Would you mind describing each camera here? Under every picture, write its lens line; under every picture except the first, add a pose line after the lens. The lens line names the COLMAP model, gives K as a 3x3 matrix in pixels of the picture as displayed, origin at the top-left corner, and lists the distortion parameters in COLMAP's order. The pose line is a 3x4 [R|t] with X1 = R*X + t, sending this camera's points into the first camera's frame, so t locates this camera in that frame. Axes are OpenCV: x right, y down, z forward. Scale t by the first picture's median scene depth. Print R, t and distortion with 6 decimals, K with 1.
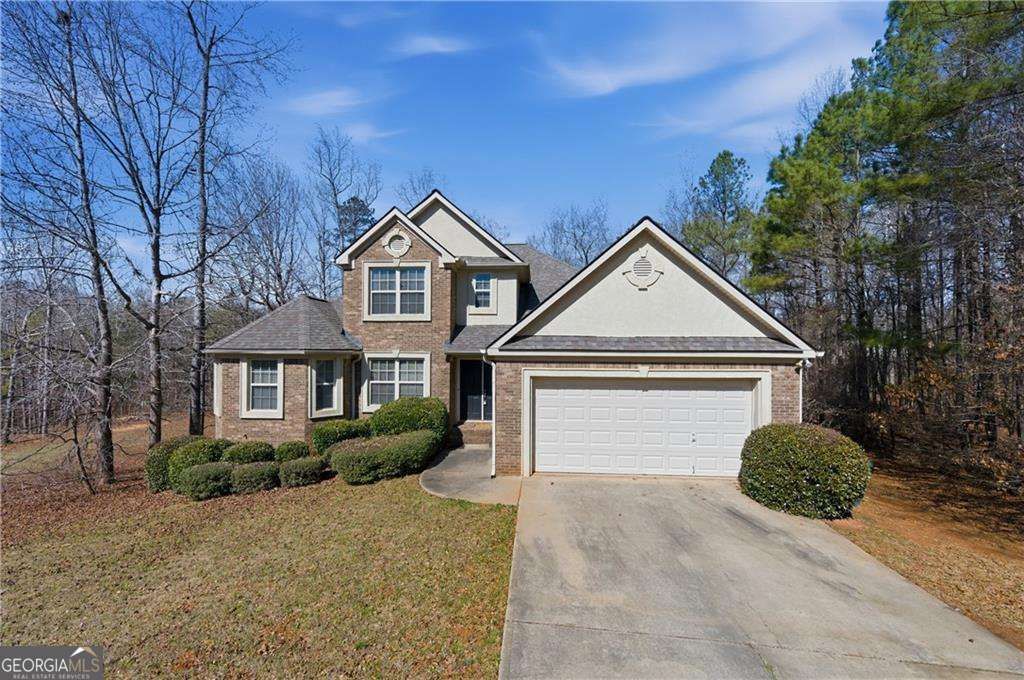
lens RADIAL K [[402.0, 0, 512.0], [0, 402.0, 340.0], [0, 0, 1]] dist [0.000715, -0.000254]
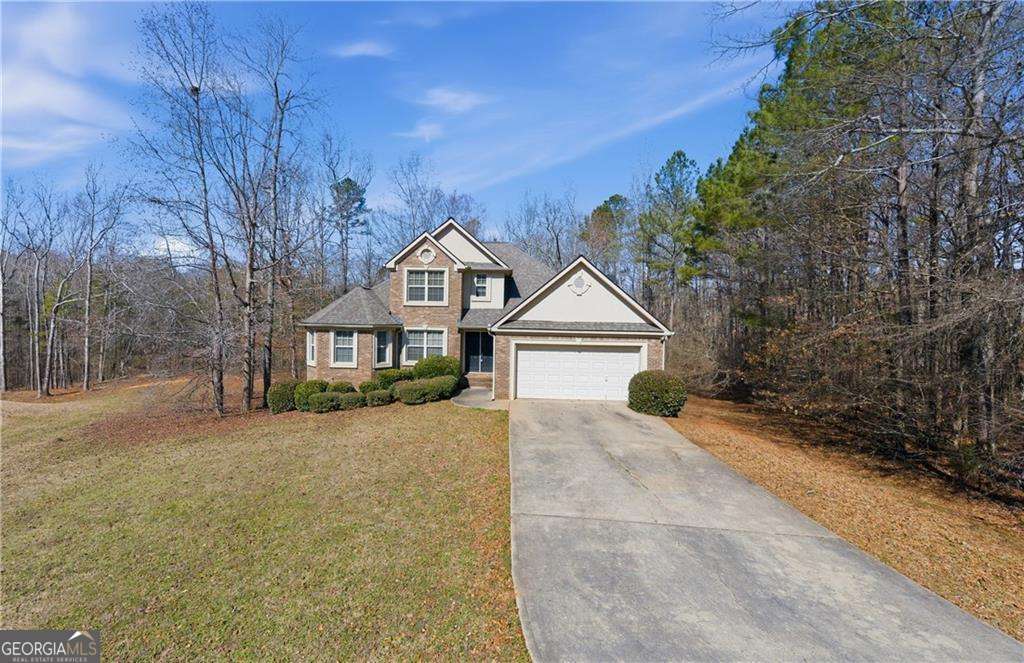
lens RADIAL K [[405.9, 0, 500.2], [0, 405.9, 310.0], [0, 0, 1]] dist [0.000436, 0.000117]
pose [[0.999138, 0.015619, 0.038454, -0.066528], [-0.015986, 0.999829, 0.009262, -0.052506], [-0.038303, -0.009869, 0.999217, -0.570450]]
